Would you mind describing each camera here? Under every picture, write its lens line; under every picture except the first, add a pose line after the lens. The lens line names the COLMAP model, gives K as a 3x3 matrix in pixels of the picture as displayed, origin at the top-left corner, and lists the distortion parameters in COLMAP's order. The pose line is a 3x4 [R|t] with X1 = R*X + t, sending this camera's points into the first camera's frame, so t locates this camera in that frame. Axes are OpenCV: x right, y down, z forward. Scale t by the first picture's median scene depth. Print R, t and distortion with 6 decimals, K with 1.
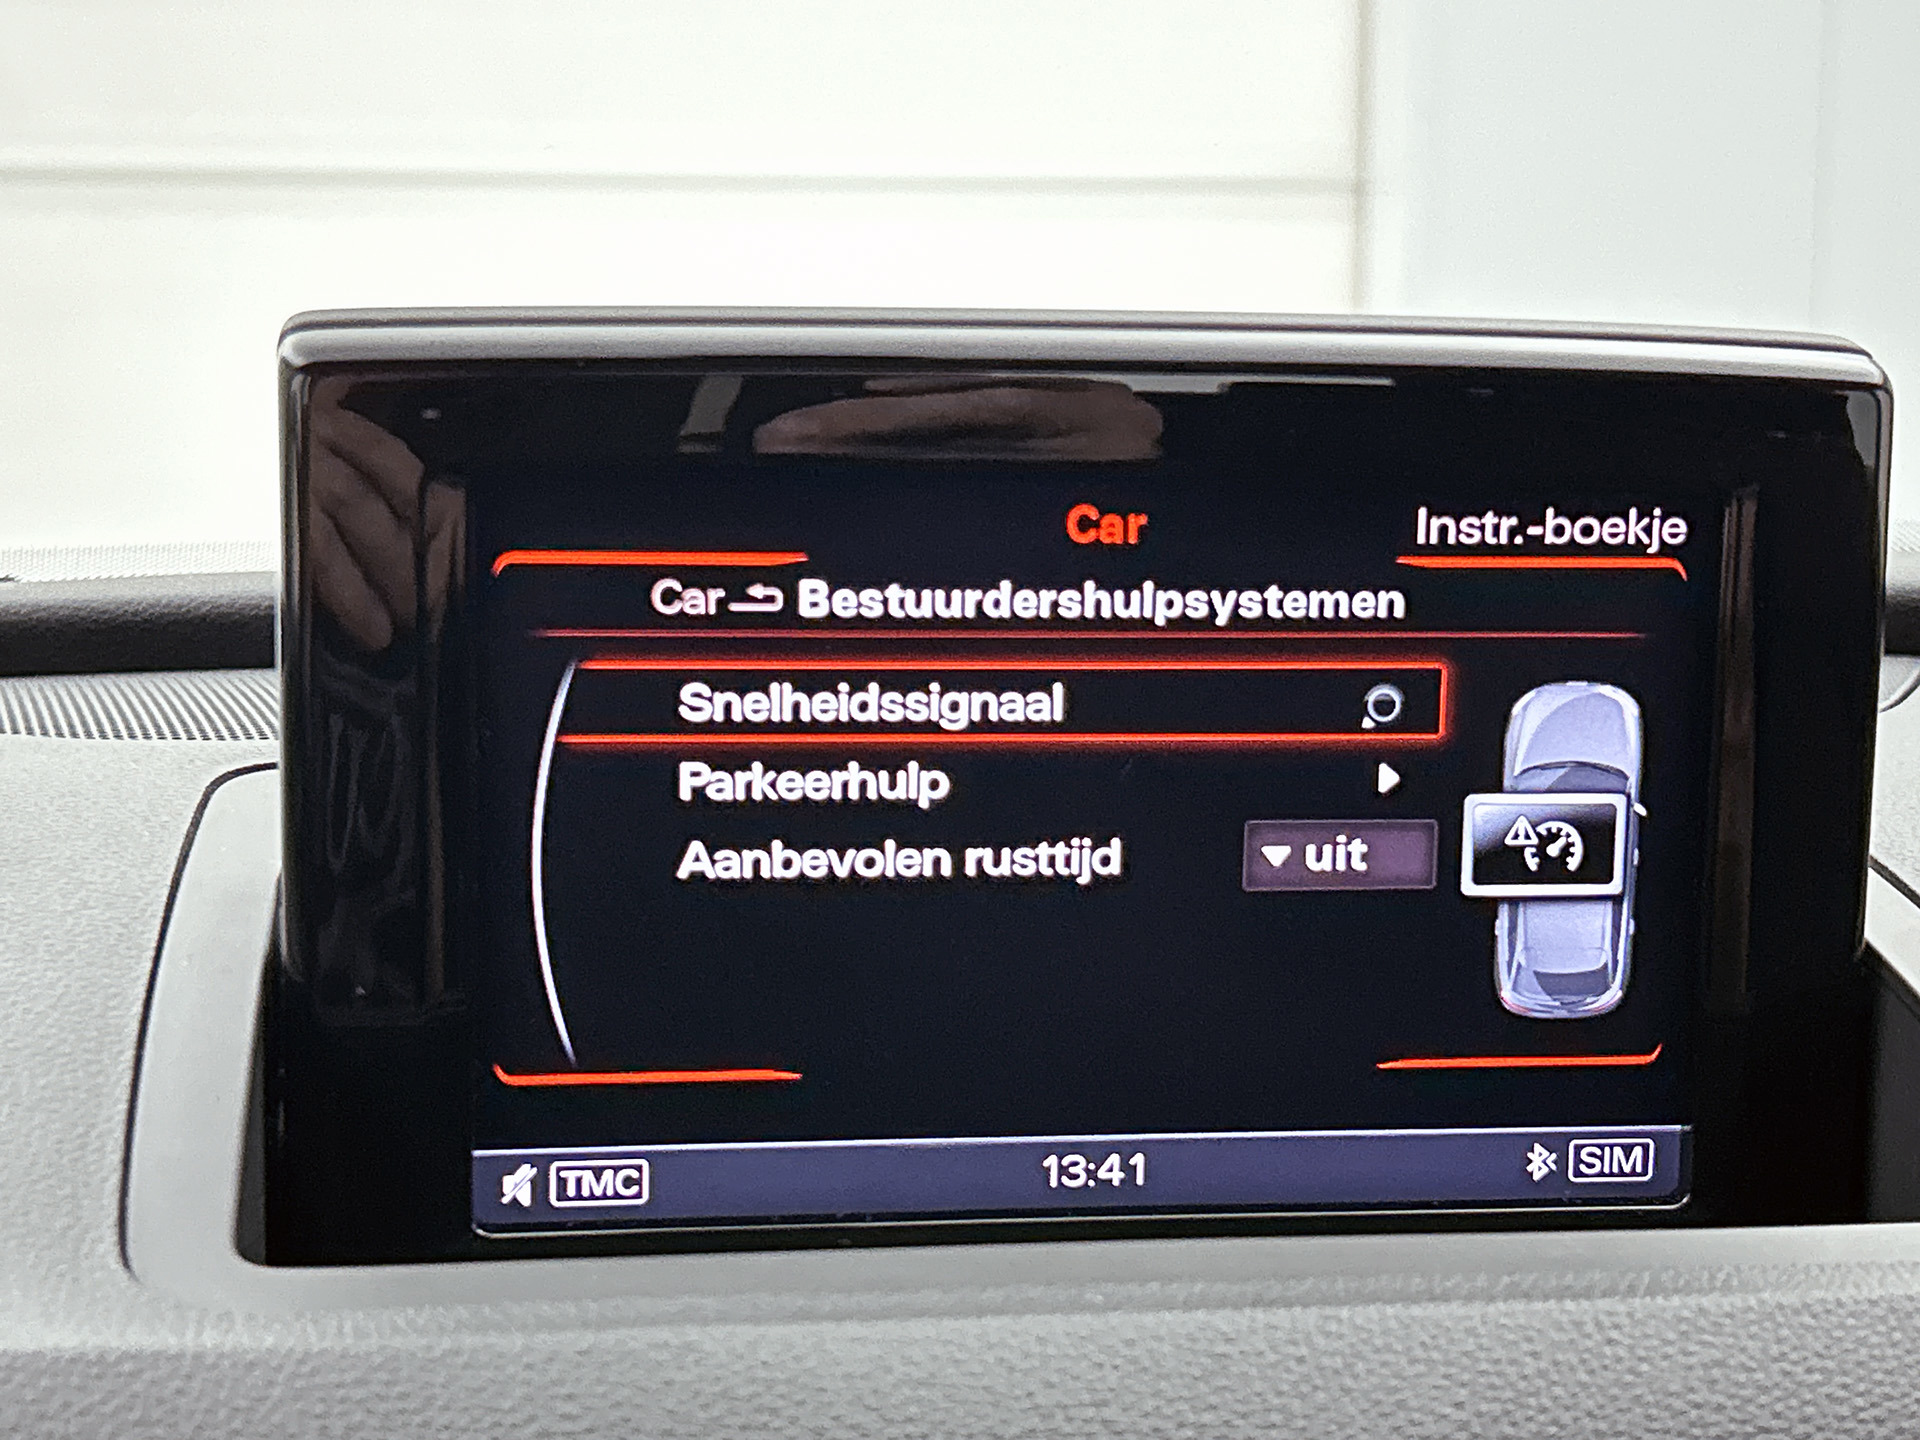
lens RADIAL K [[3077.6, 0, 941.9], [0, 3077.6, 709.8], [0, 0, 1]] dist [0.088454, 0.000000]
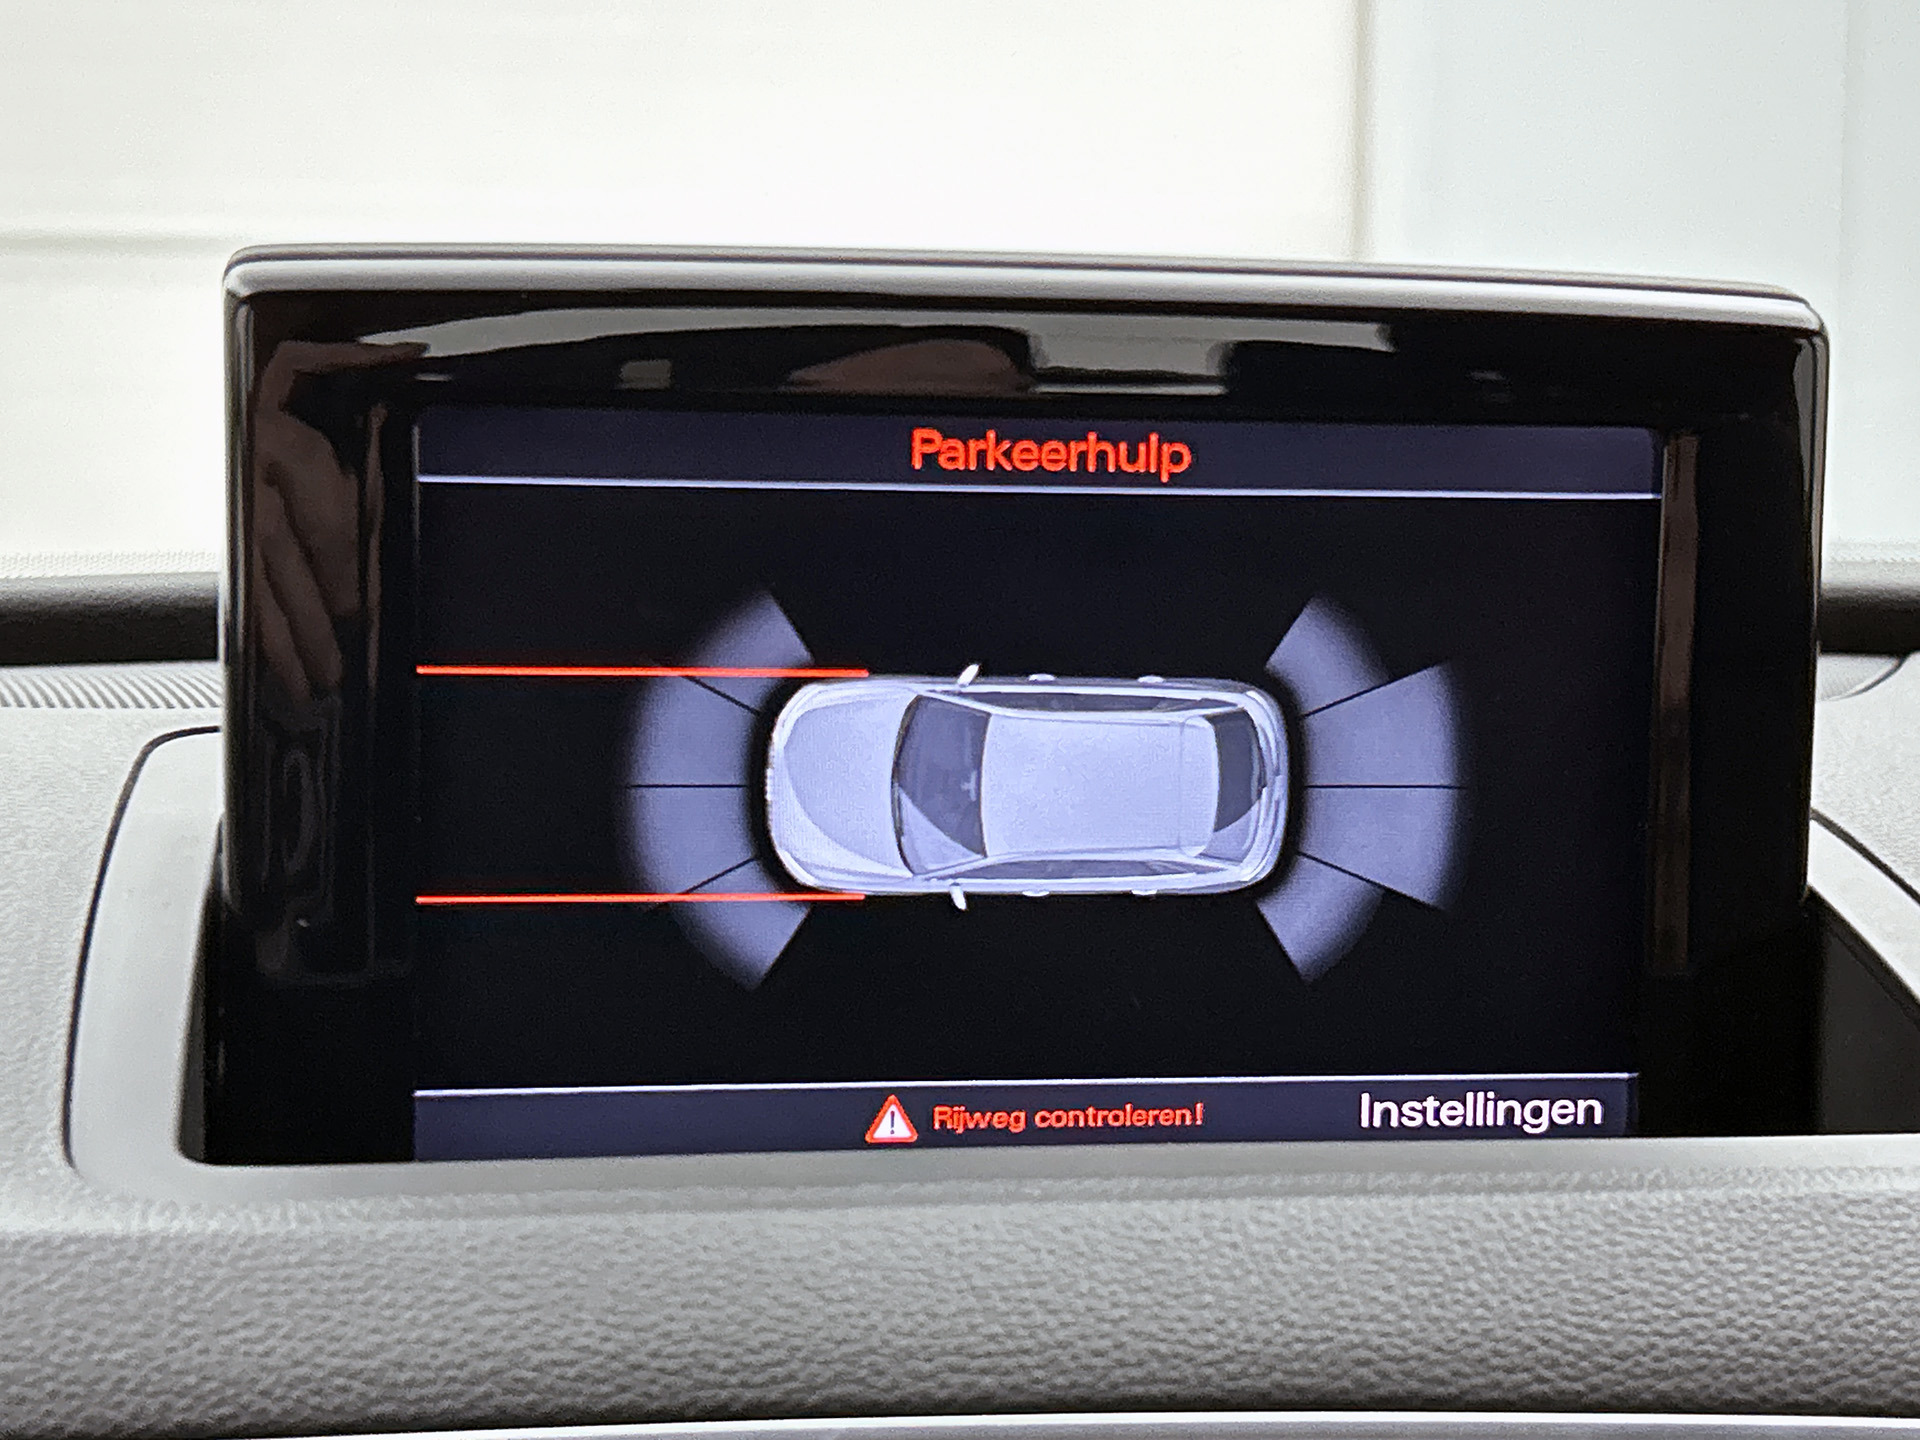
lens RADIAL K [[3332.1, 0, 983.5], [0, 3332.1, 722.1], [0, 0, 1]] dist [0.082603, 0.000000]
pose [[0.999805, -0.000177, 0.019723, 0.011482], [0.000895, 0.999337, -0.036401, 0.073773], [-0.019703, 0.036412, 0.999143, -0.095403]]
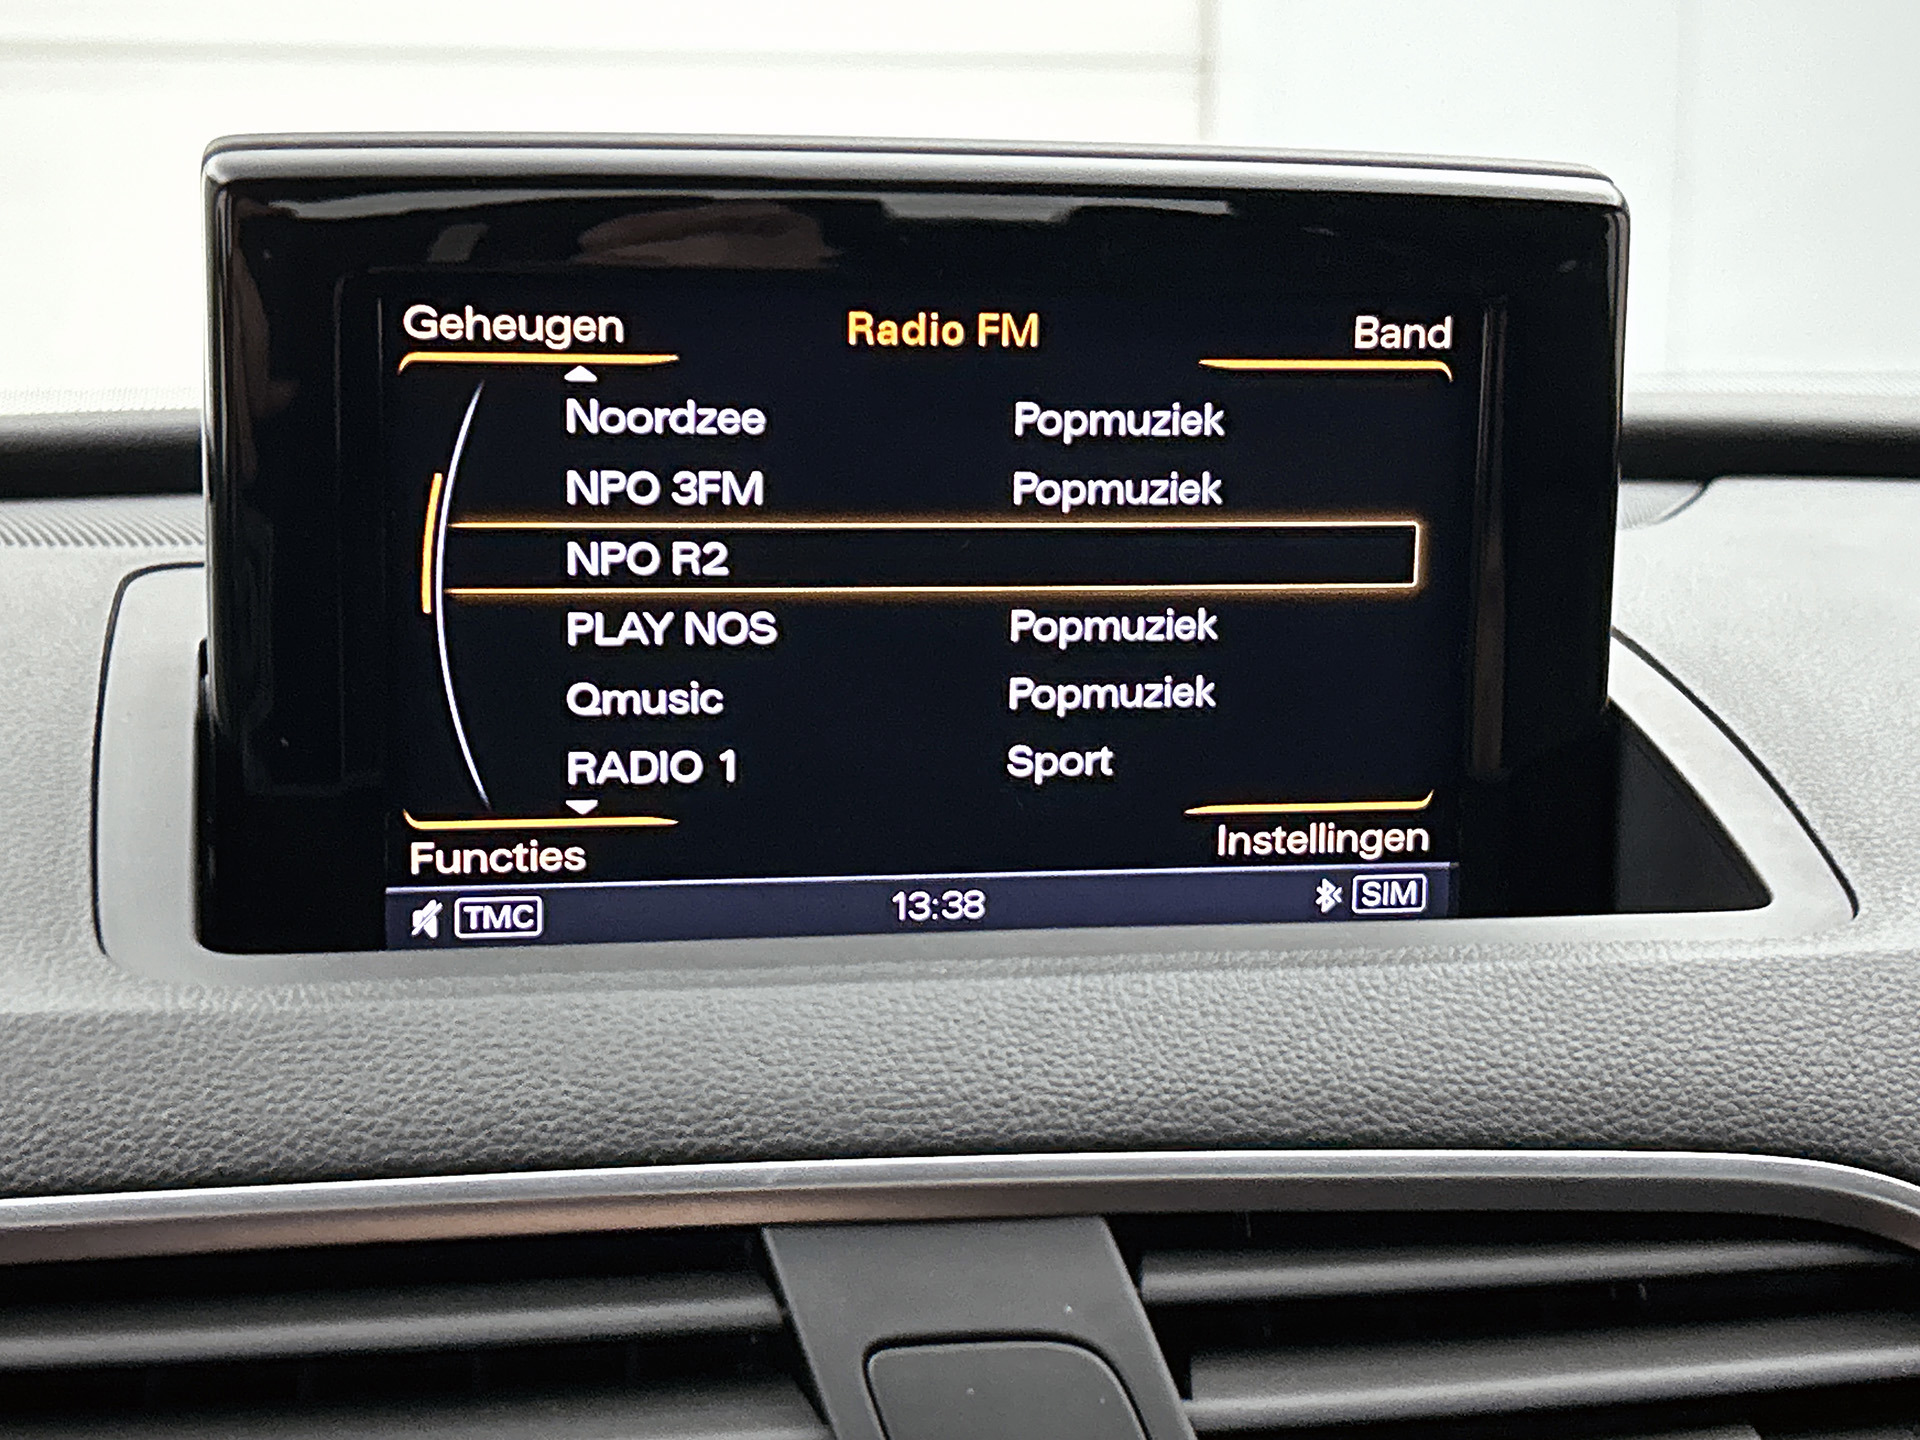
lens RADIAL K [[3332.1, 0, 973.3], [0, 3332.1, 734.7], [0, 0, 1]] dist [0.082603, 0.000000]
pose [[0.998033, -0.009098, 0.062022, -0.015074], [0.007335, 0.999564, 0.028601, 0.062063], [-0.062256, -0.028089, 0.997665, -0.260231]]
